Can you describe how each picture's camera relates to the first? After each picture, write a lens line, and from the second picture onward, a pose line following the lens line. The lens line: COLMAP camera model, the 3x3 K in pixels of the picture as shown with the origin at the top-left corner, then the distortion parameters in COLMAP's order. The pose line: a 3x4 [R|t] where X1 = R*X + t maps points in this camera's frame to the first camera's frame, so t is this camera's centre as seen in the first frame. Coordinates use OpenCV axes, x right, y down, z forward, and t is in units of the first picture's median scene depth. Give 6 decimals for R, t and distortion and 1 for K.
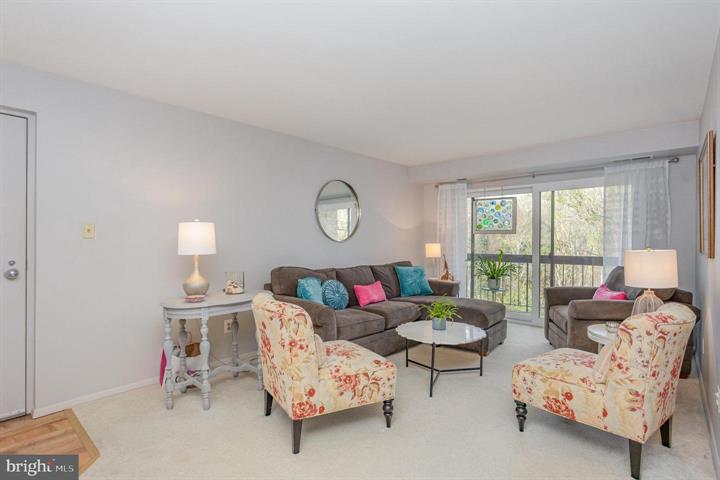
lens RADIAL K [[355.2, 0, 358.0], [0, 355.2, 241.0], [0, 0, 1]] dist [-0.043457, 0.020489]
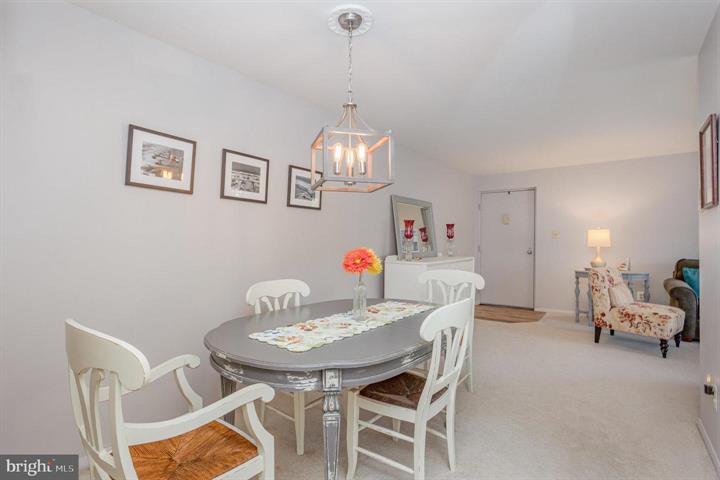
lens RADIAL K [[355.2, 0, 362.9], [0, 355.2, 242.4], [0, 0, 1]] dist [-0.043457, 0.020489]
pose [[0.096663, 0.002966, -0.995313, 1.013443], [0.000655, 0.999995, 0.003043, 0.007052], [0.995317, -0.000946, 0.096660, -0.326938]]
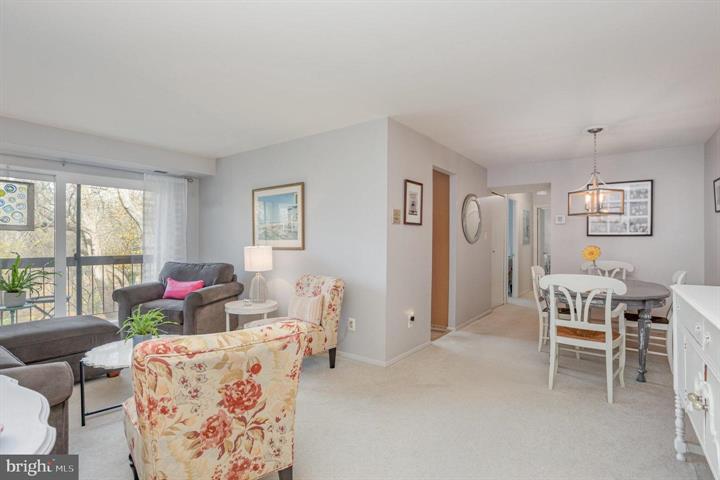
lens RADIAL K [[355.2, 0, 361.4], [0, 355.2, 239.9], [0, 0, 1]] dist [-0.043457, 0.020489]
pose [[-0.105019, -0.001471, 0.994469, -0.585522], [-0.002398, 0.999996, 0.001226, -0.005297], [-0.994467, -0.002256, -0.105022, 0.548673]]
